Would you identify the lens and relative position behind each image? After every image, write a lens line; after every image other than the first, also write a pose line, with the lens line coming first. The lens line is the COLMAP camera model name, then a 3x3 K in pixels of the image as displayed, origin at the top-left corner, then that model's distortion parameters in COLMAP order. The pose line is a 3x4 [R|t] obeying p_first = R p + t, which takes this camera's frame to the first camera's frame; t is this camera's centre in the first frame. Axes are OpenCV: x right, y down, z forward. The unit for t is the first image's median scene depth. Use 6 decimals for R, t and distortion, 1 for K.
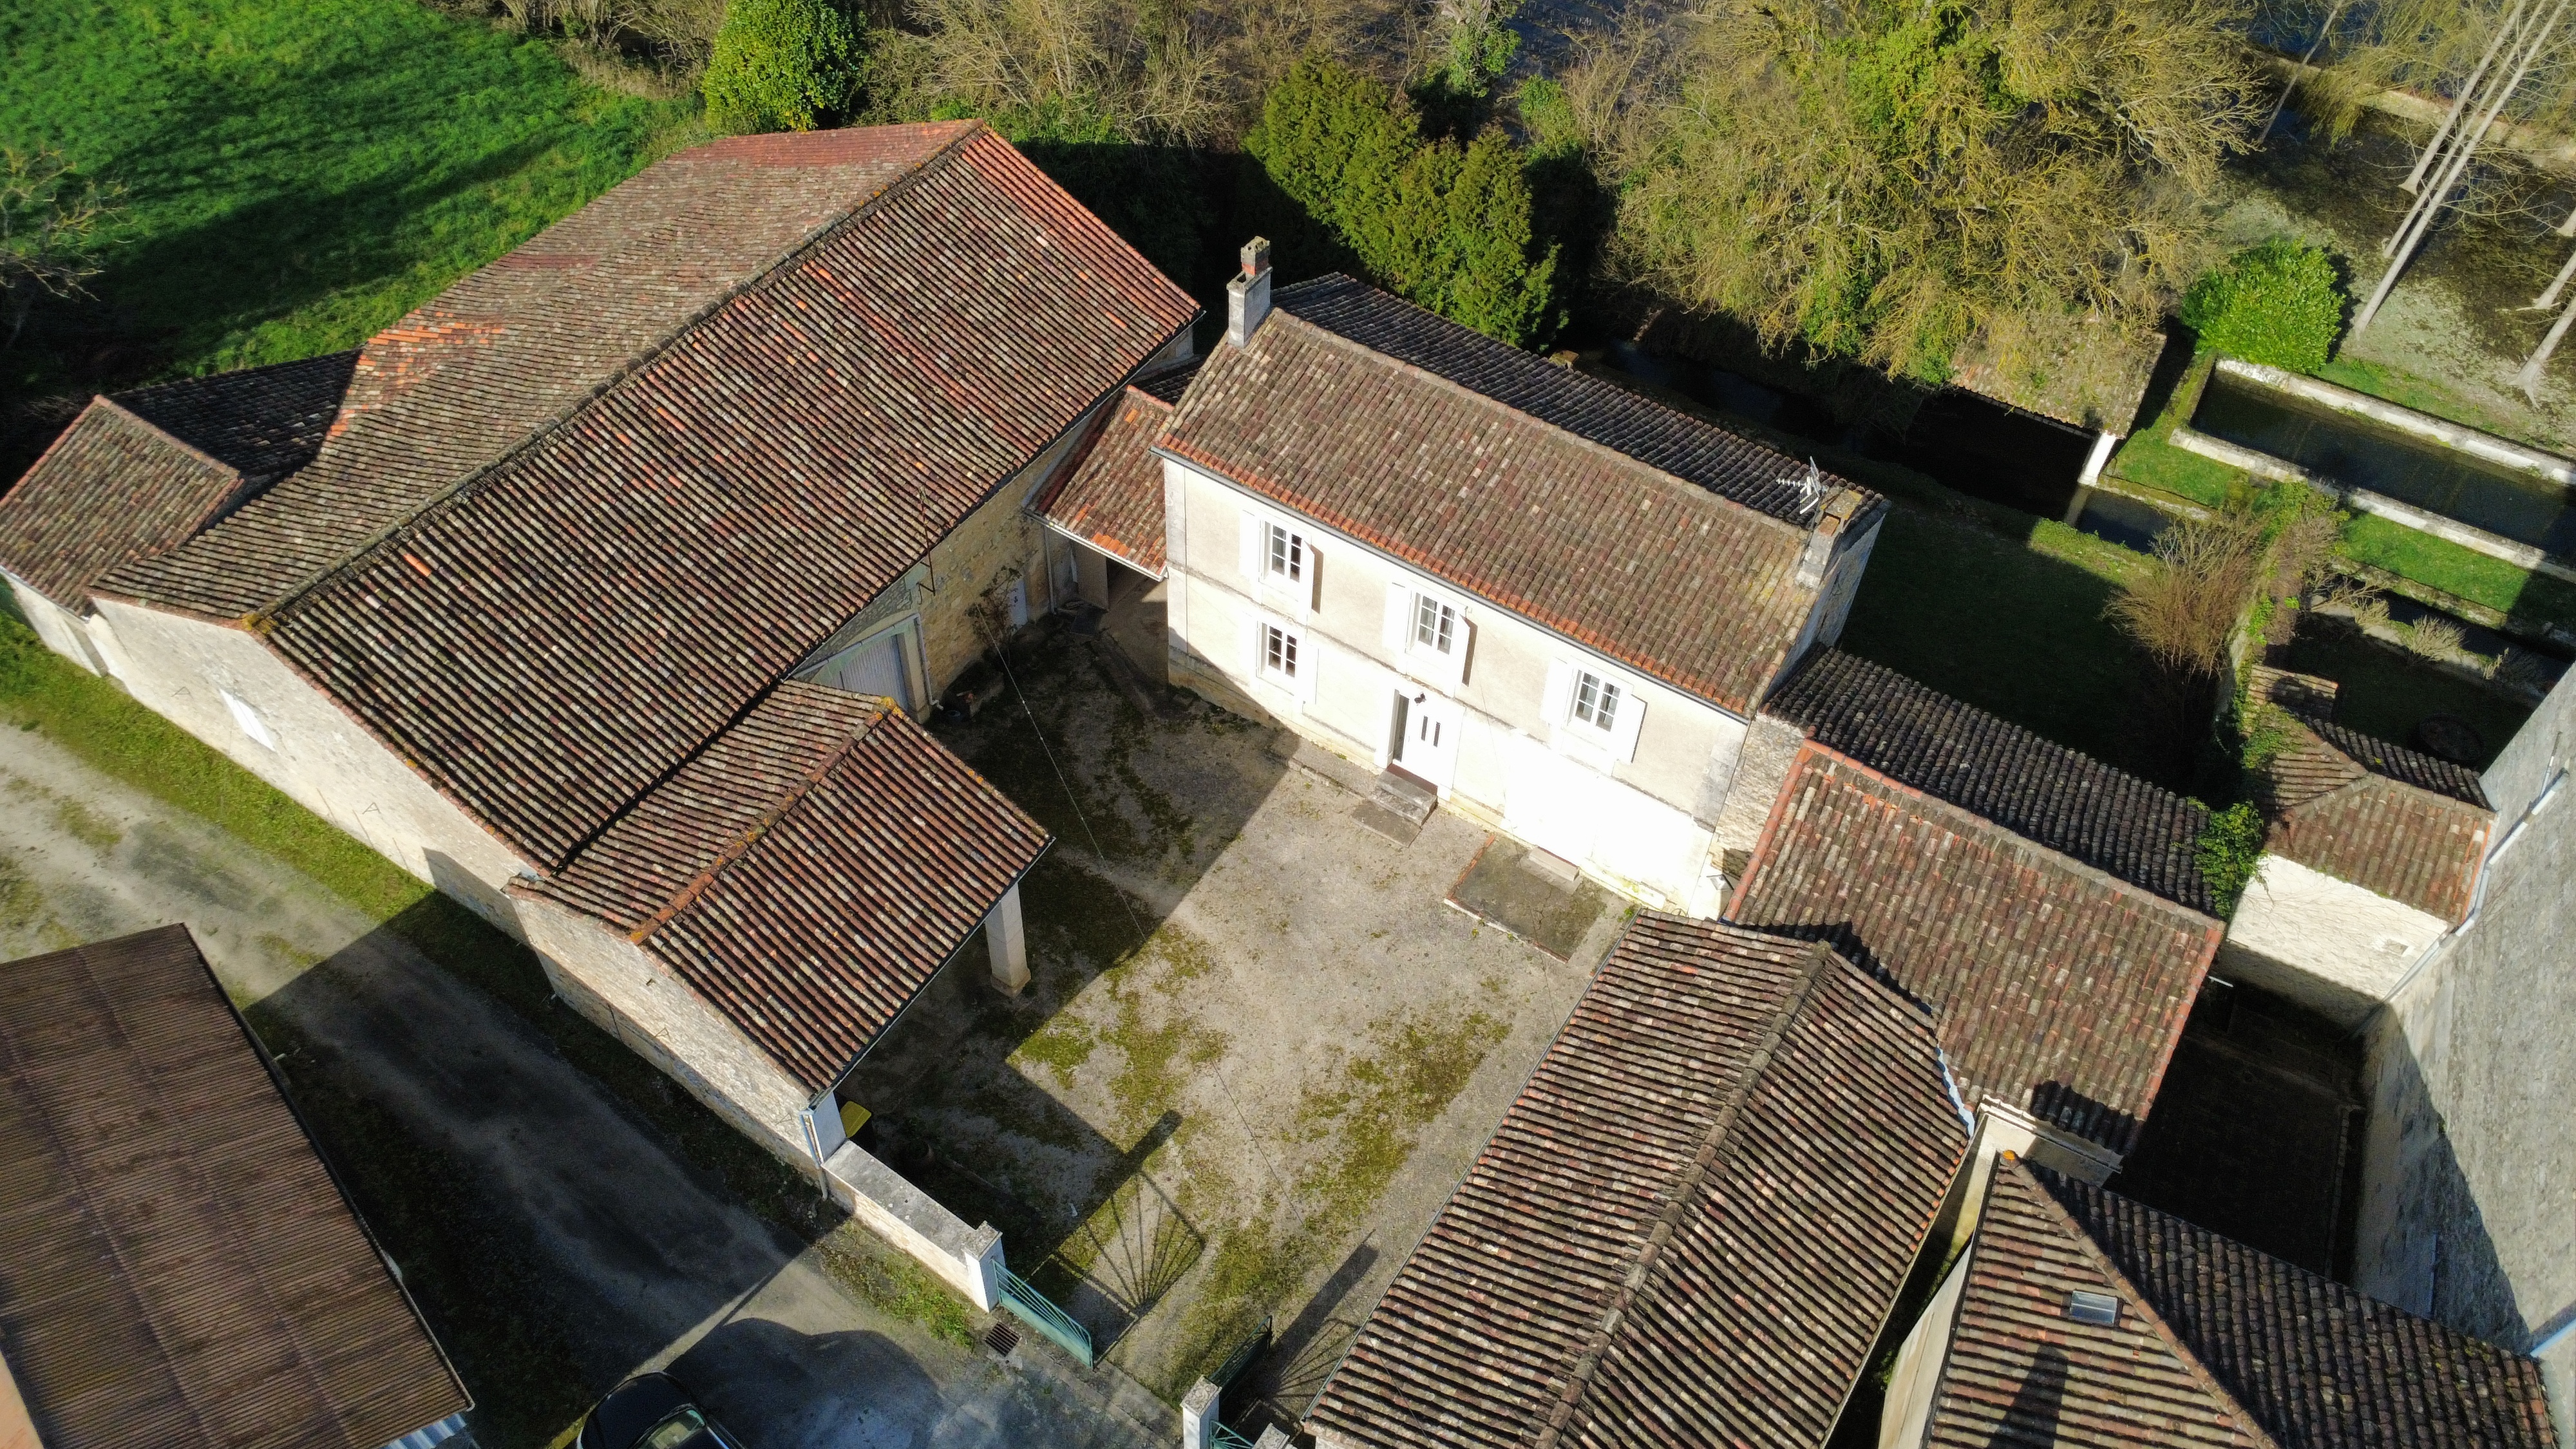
lens RADIAL K [[1877.1, 0, 1280.2], [0, 1877.1, 720.3], [0, 0, 1]] dist [0.002787, -0.002156]
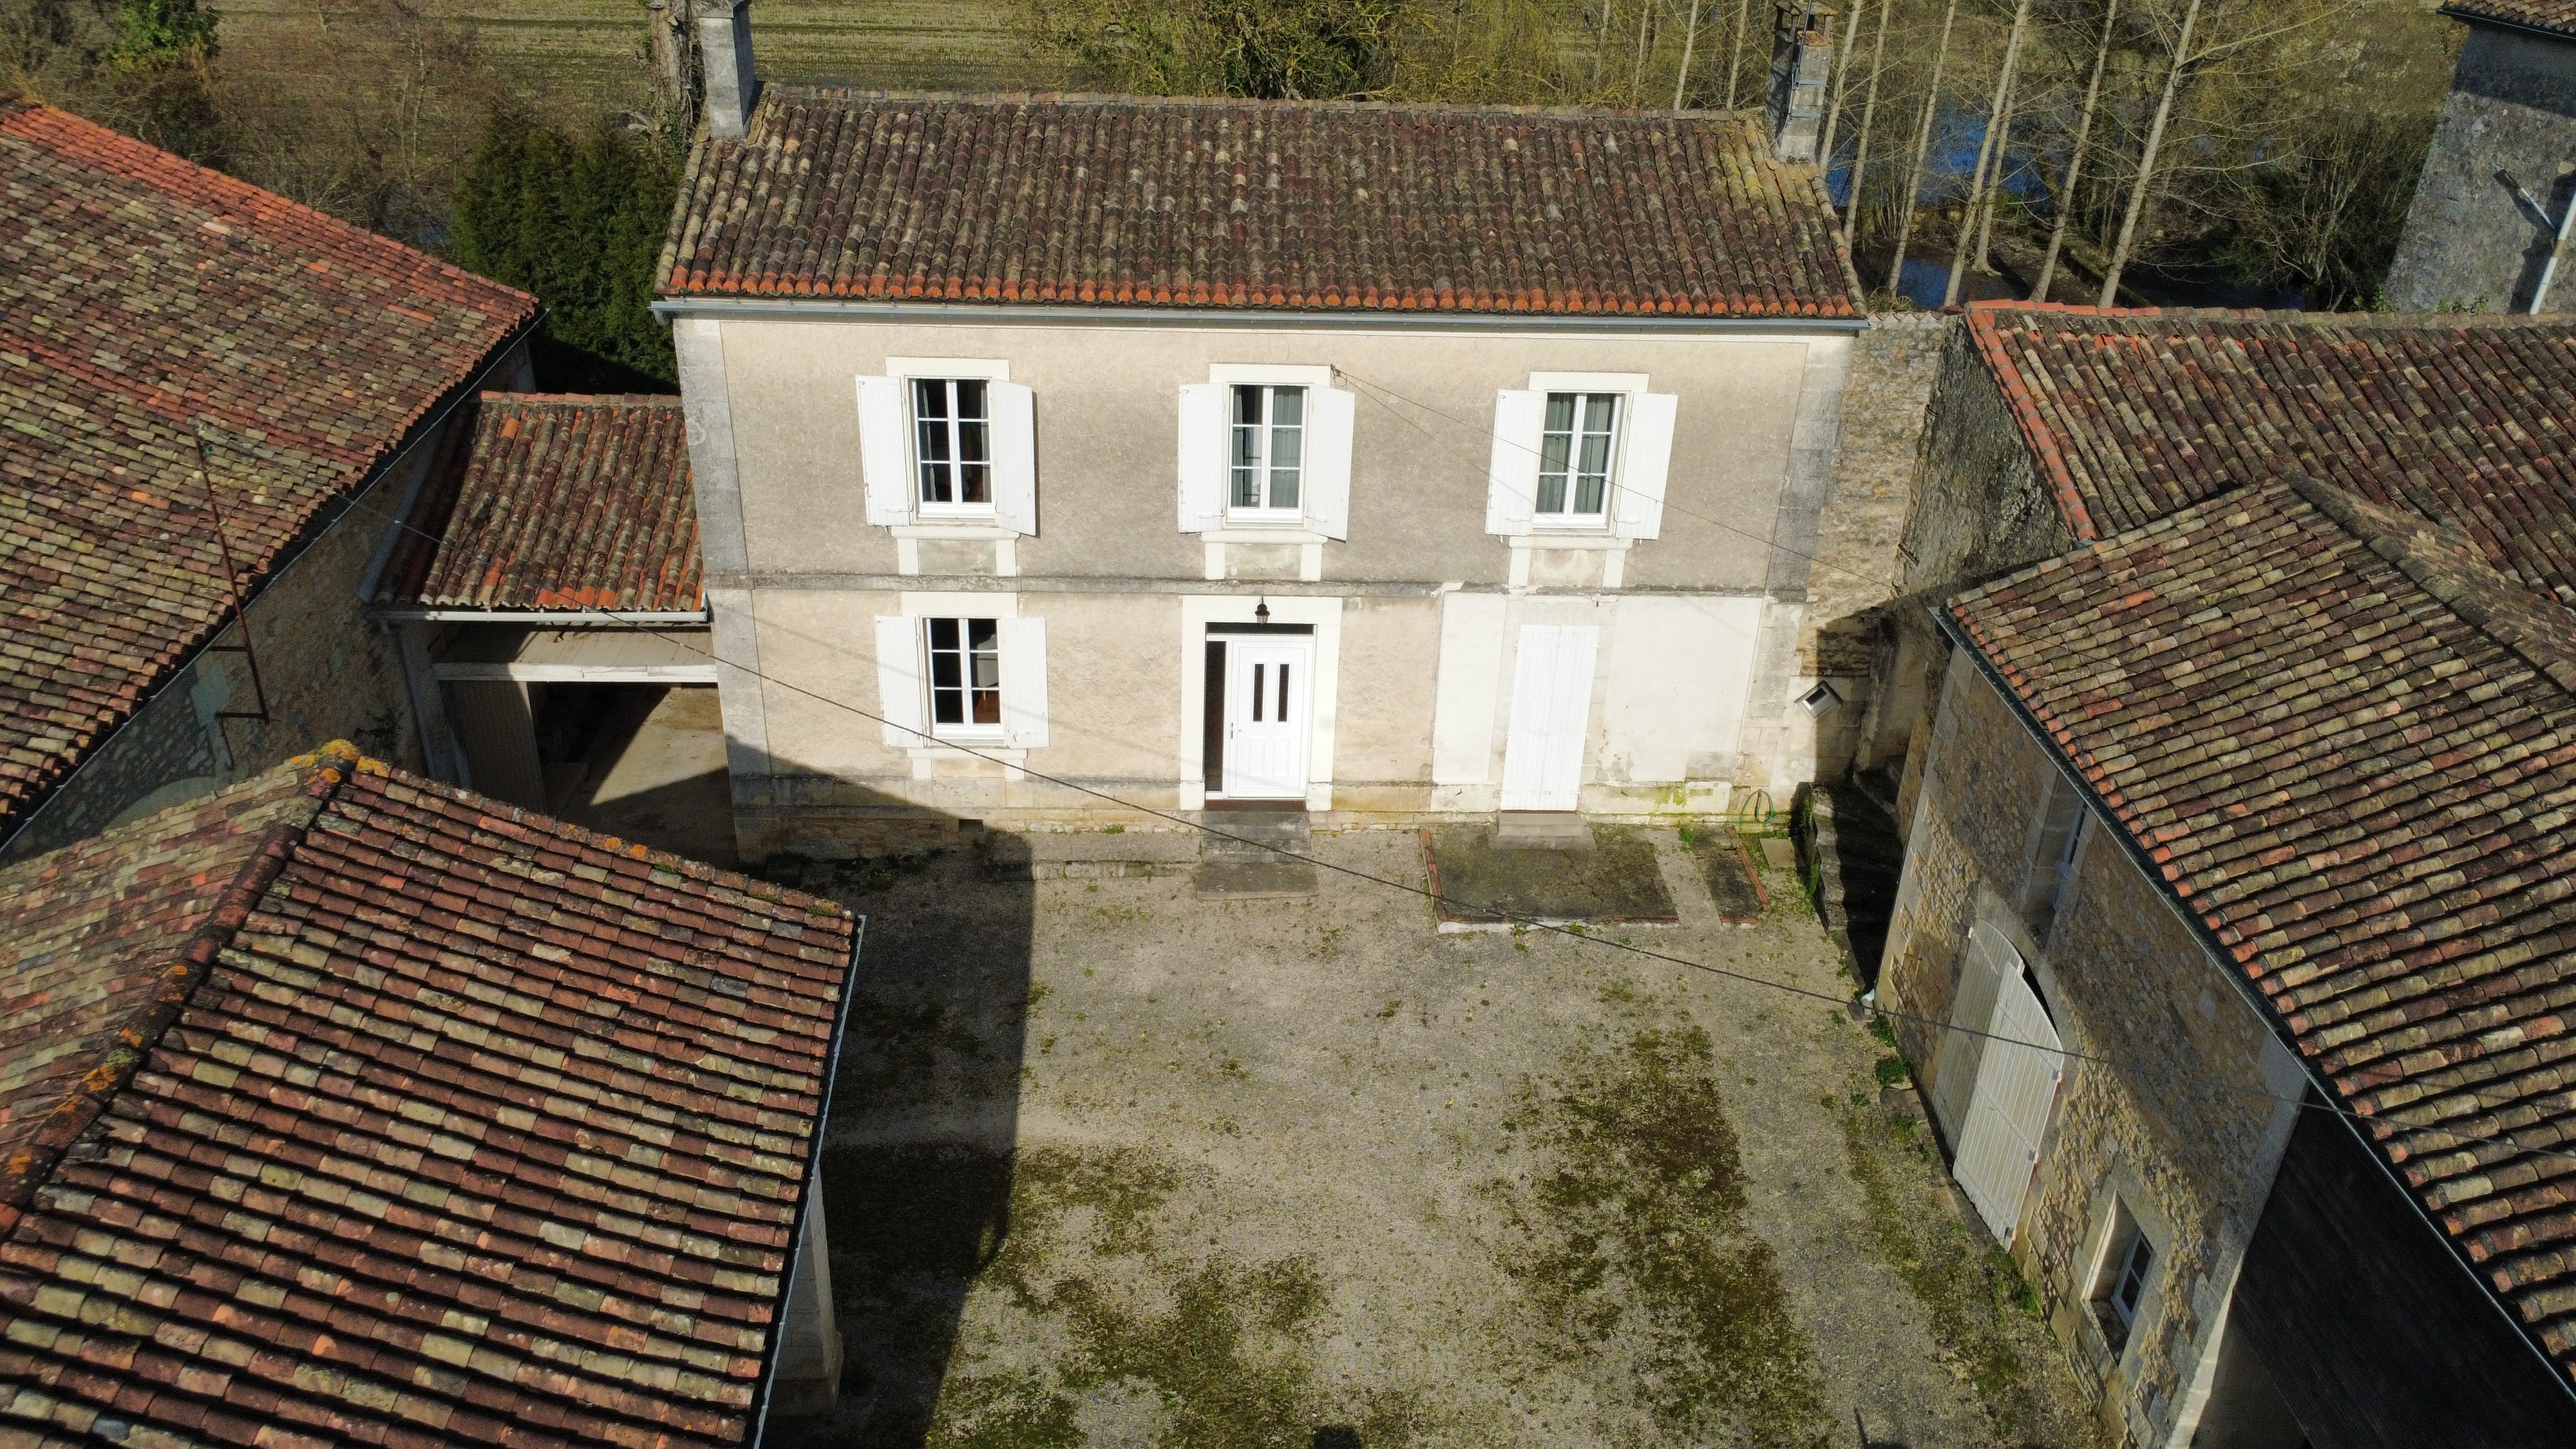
lens RADIAL K [[1877.1, 0, 1280.2], [0, 1877.1, 720.3], [0, 0, 1]] dist [0.002787, -0.002156]
pose [[0.810418, -0.281212, 0.513947, -0.257769], [0.431966, 0.879447, -0.199946, 0.154397], [-0.395762, 0.384047, 0.834194, 0.610503]]
